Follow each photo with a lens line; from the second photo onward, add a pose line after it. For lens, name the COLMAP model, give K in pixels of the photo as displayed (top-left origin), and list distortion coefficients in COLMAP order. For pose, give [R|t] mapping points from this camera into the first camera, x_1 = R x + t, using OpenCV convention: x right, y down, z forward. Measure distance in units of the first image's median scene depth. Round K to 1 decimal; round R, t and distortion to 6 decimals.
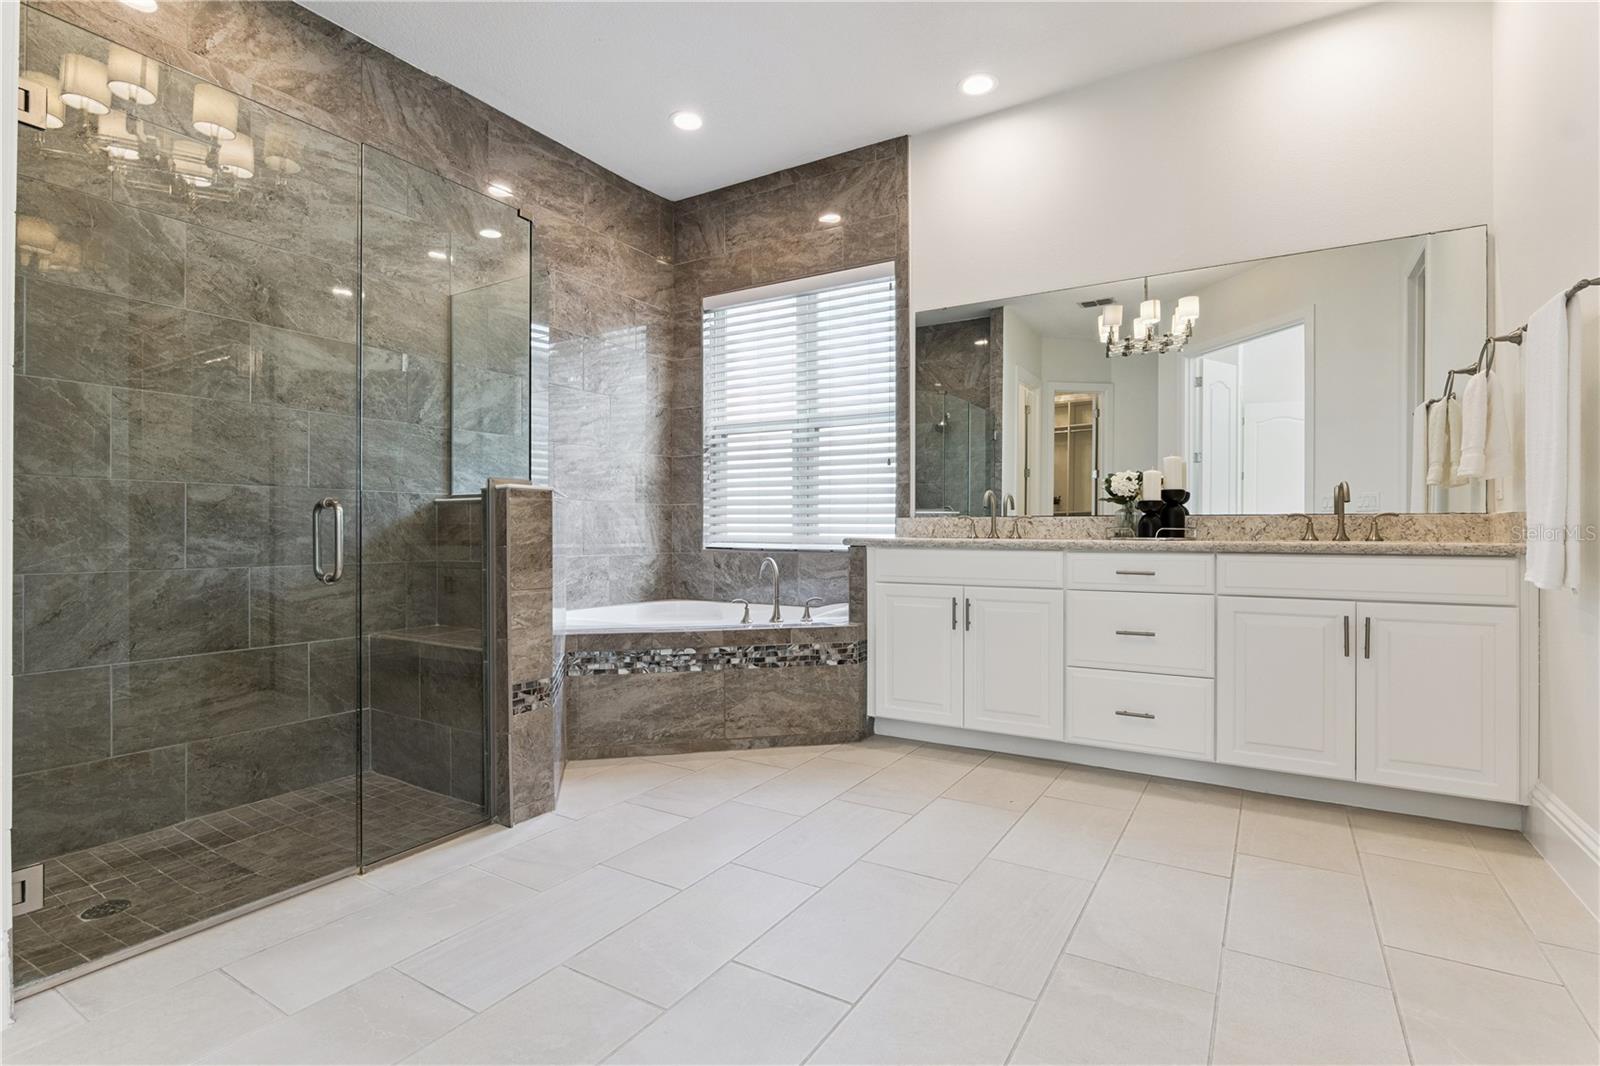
lens RADIAL K [[762.9, 0, 792.4], [0, 762.9, 532.6], [0, 0, 1]] dist [-0.015966, 0.003526]
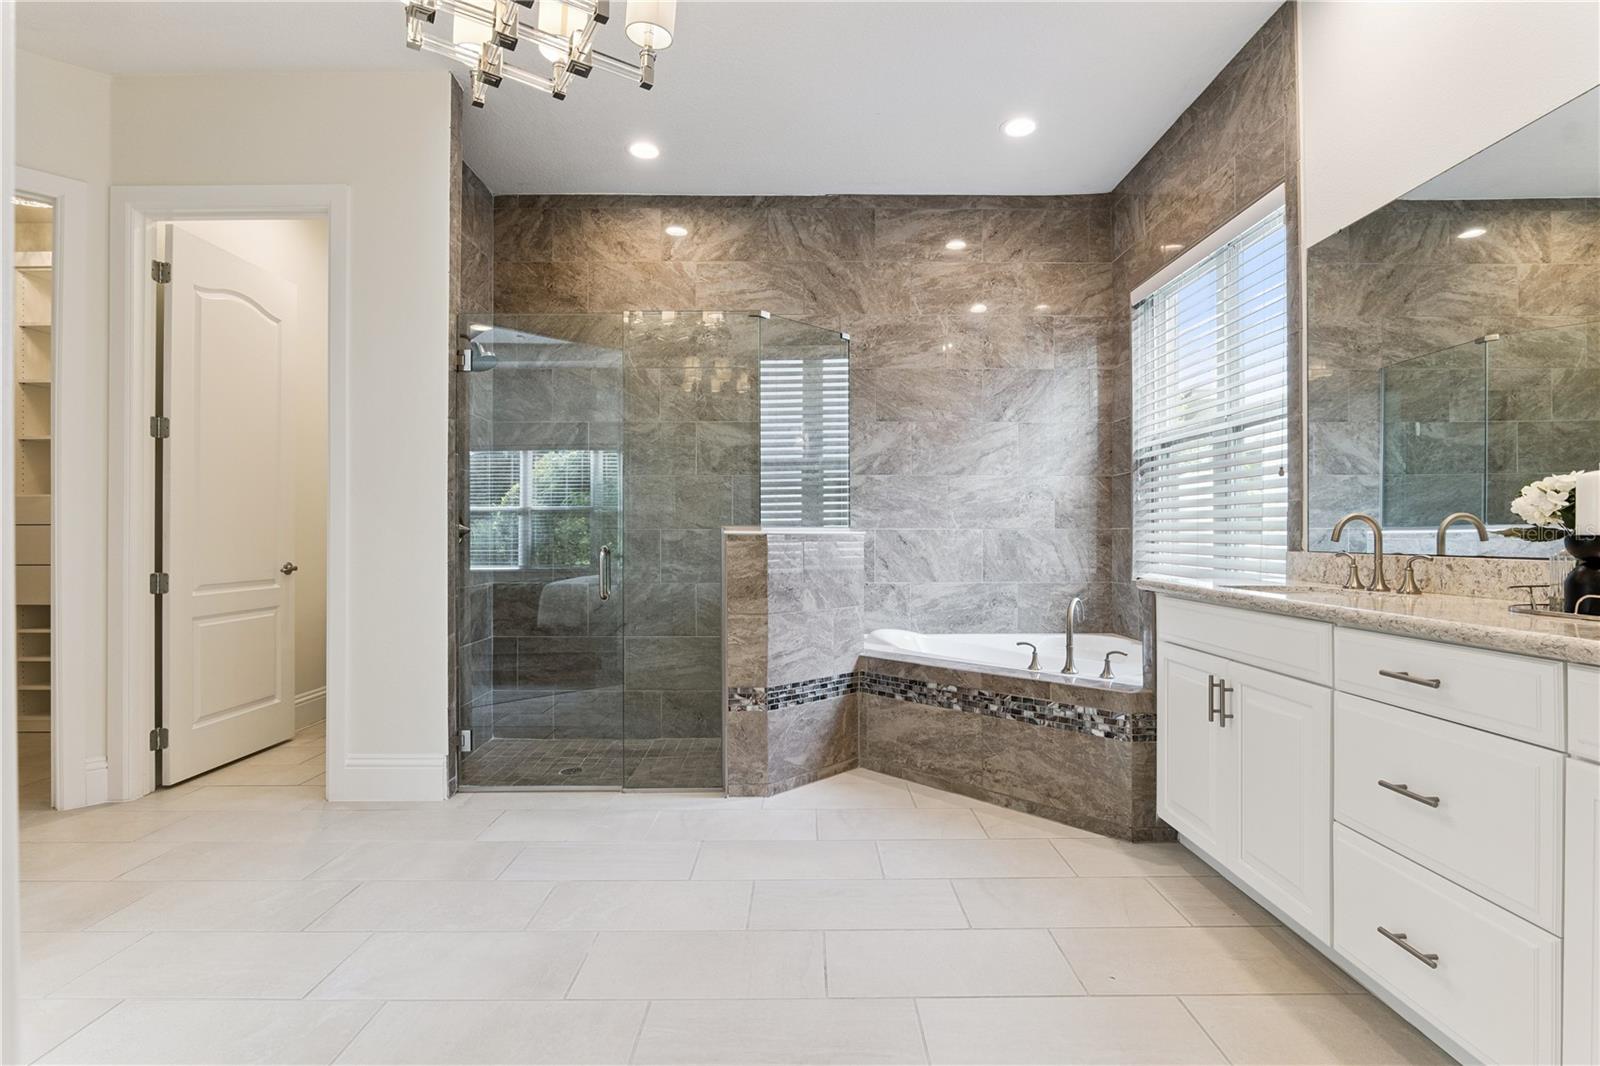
lens RADIAL K [[740.7, 0, 796.0], [0, 740.7, 540.3], [0, 0, 1]] dist [-0.019644, 0.000062]
pose [[0.539382, 0.002421, -0.842058, 0.544941], [0.000946, 0.999993, 0.003481, -0.038132], [0.842061, -0.002674, 0.539376, 0.310674]]
